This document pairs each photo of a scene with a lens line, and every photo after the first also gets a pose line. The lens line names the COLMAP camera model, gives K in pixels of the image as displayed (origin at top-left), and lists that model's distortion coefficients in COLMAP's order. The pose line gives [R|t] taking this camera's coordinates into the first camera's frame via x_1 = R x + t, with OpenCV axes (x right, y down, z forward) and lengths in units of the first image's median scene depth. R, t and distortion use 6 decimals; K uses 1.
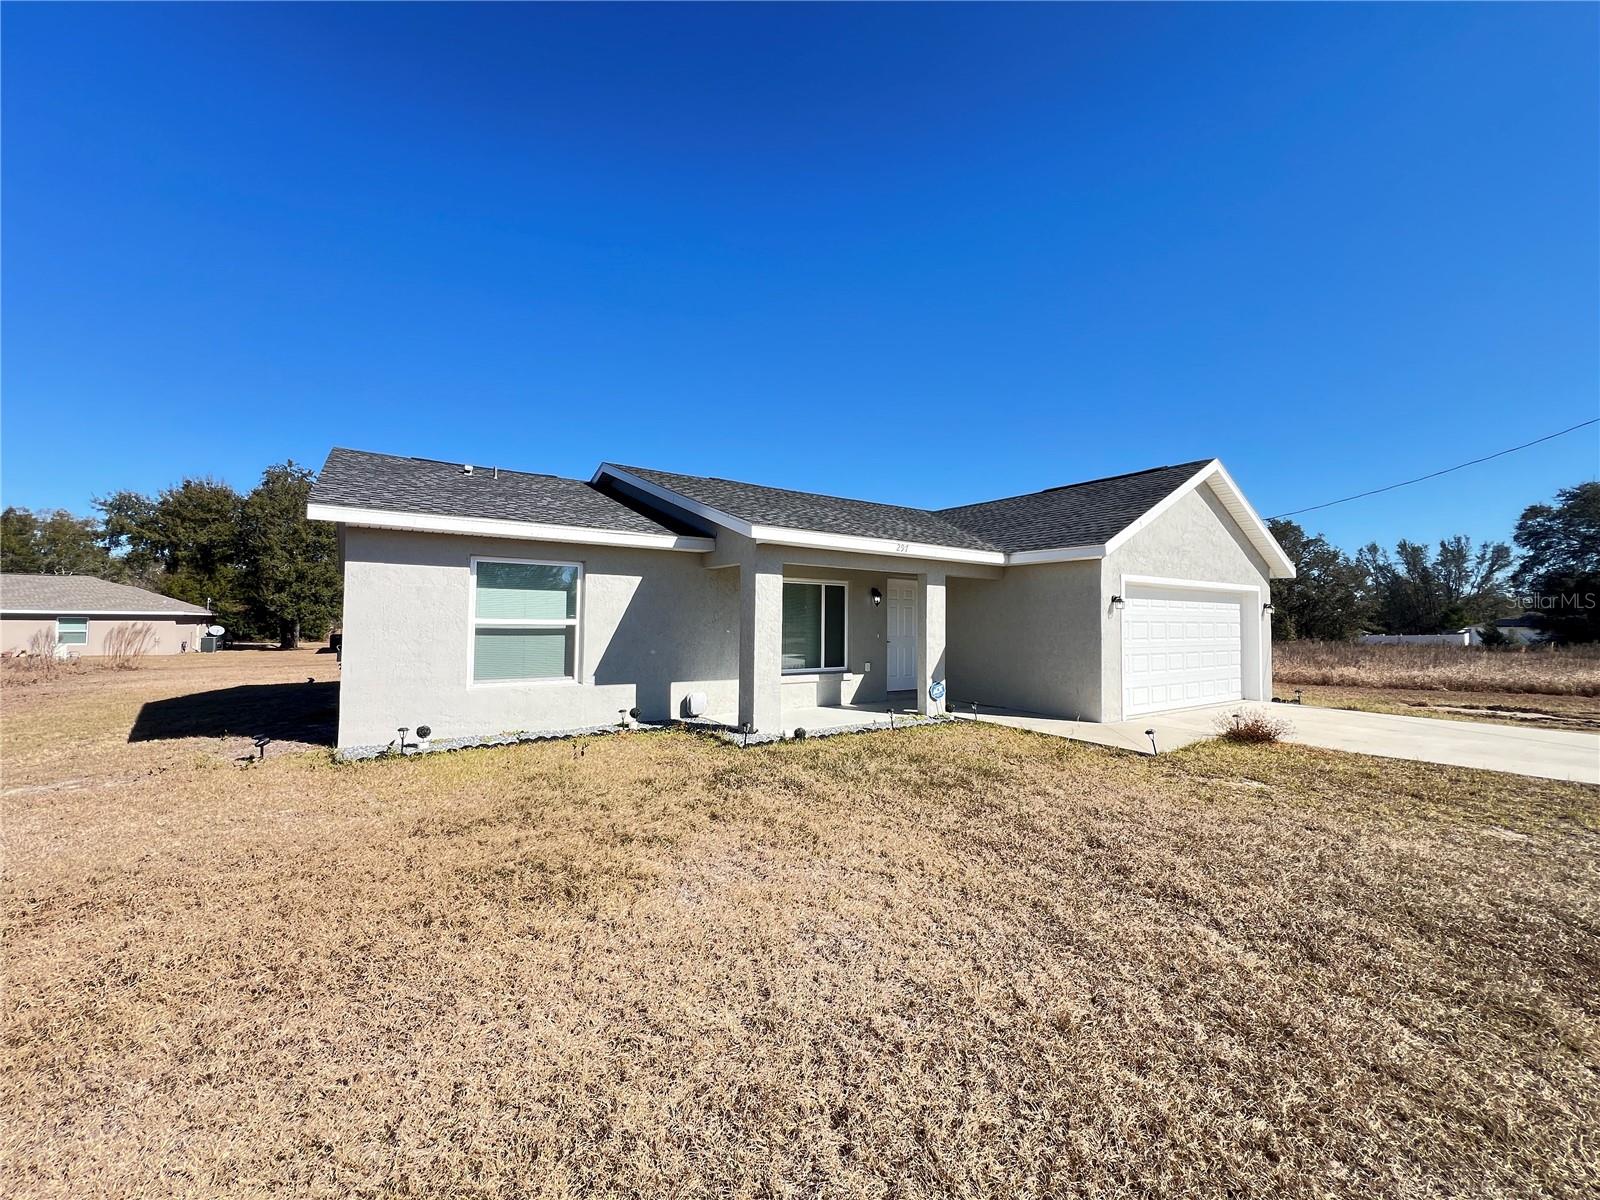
lens RADIAL K [[640.3, 0, 803.2], [0, 640.3, 602.7], [0, 0, 1]] dist [-0.001816, 0.000234]
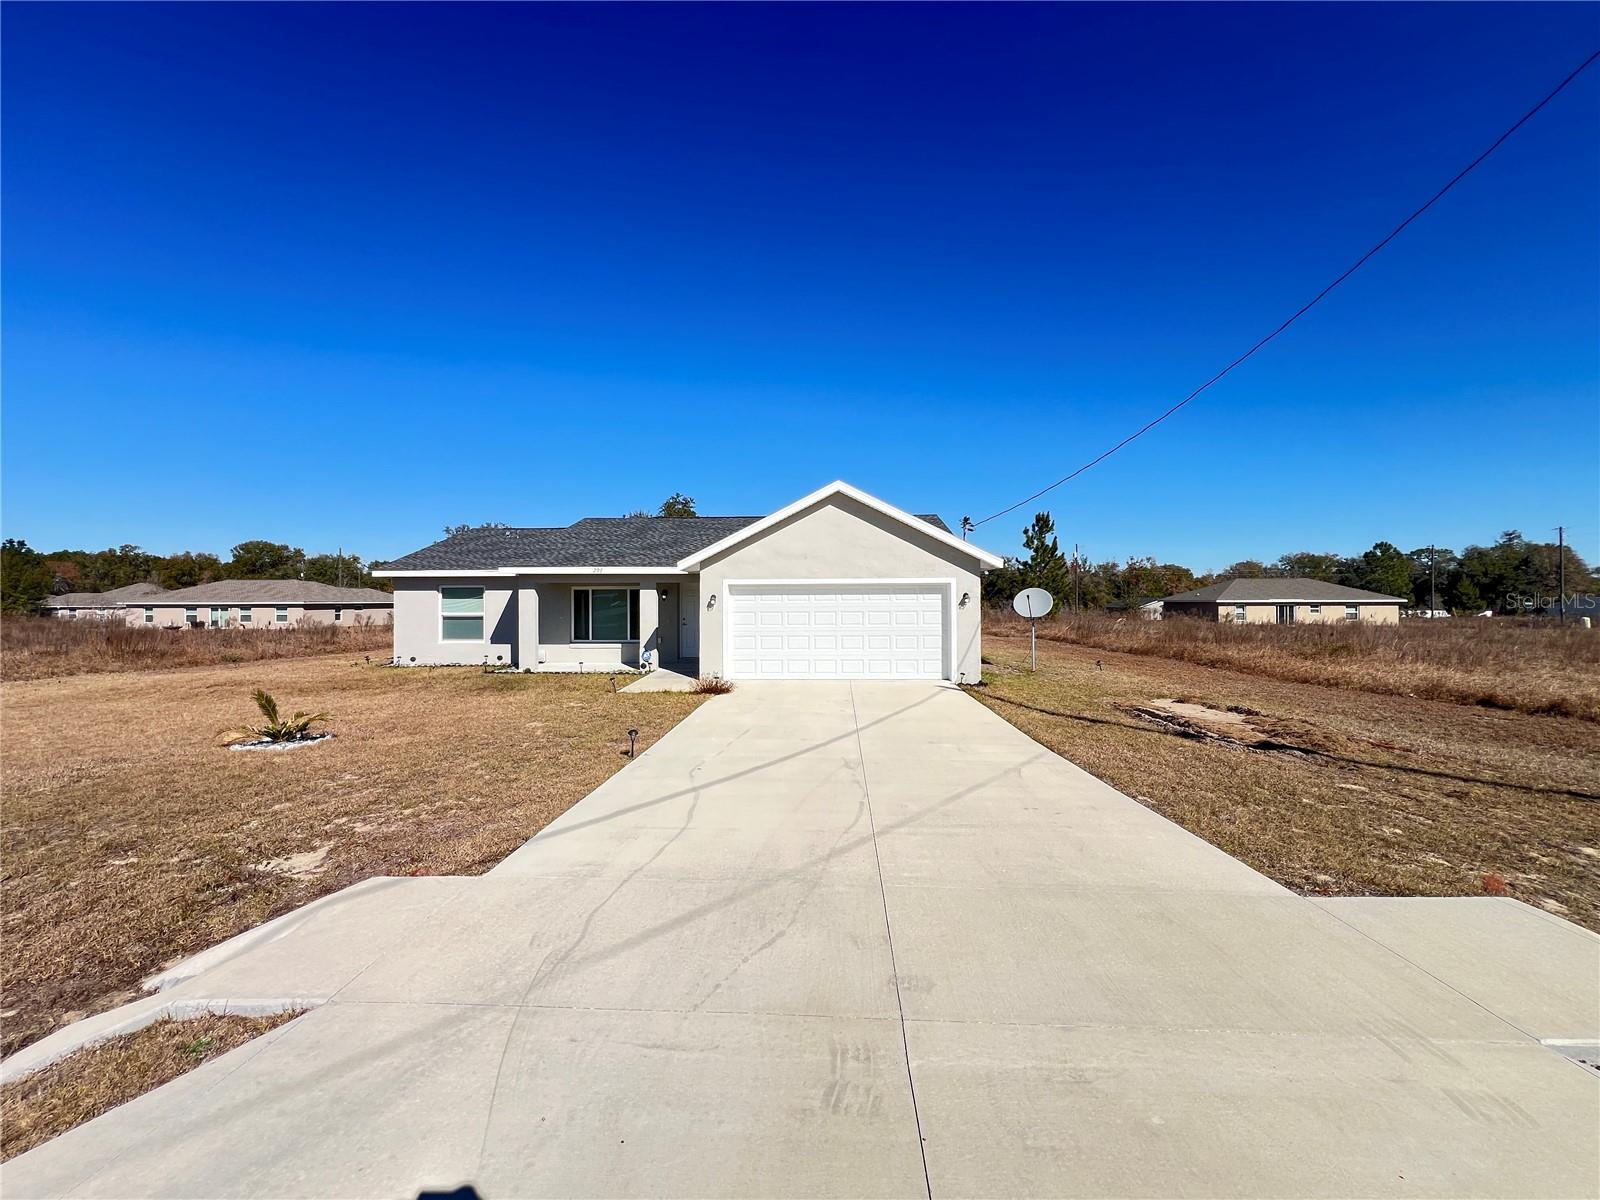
lens RADIAL K [[640.3, 0, 803.2], [0, 640.3, 604.1], [0, 0, 1]] dist [-0.001816, 0.000234]
pose [[0.801465, -0.007012, -0.598000, 1.774035], [0.029656, 0.999167, 0.028030, -0.029570], [0.597305, -0.040200, 0.801006, -0.054521]]
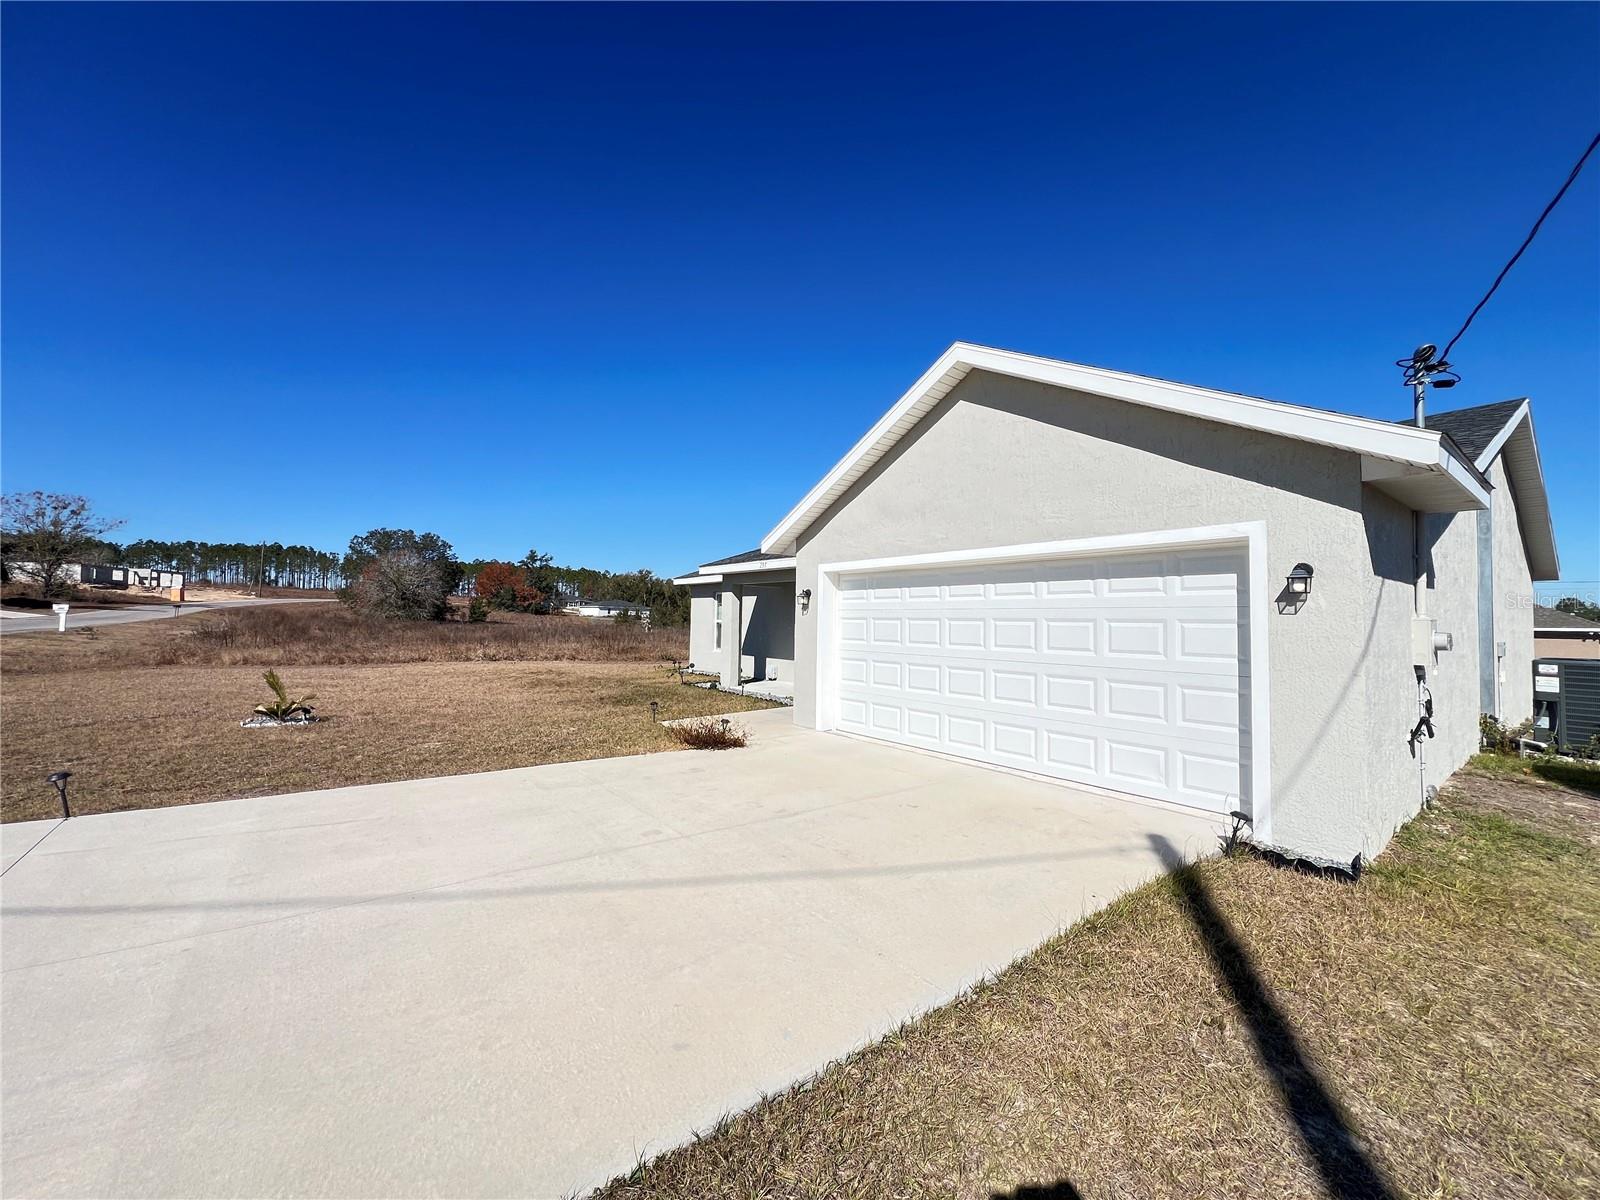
lens RADIAL K [[640.3, 0, 789.5], [0, 640.3, 598.9], [0, 0, 1]] dist [-0.001816, 0.000234]
pose [[0.041102, -0.044862, -0.998147, 1.628999], [0.010943, 0.998952, -0.044447, 0.049364], [0.999095, -0.009096, 0.041550, 1.091129]]
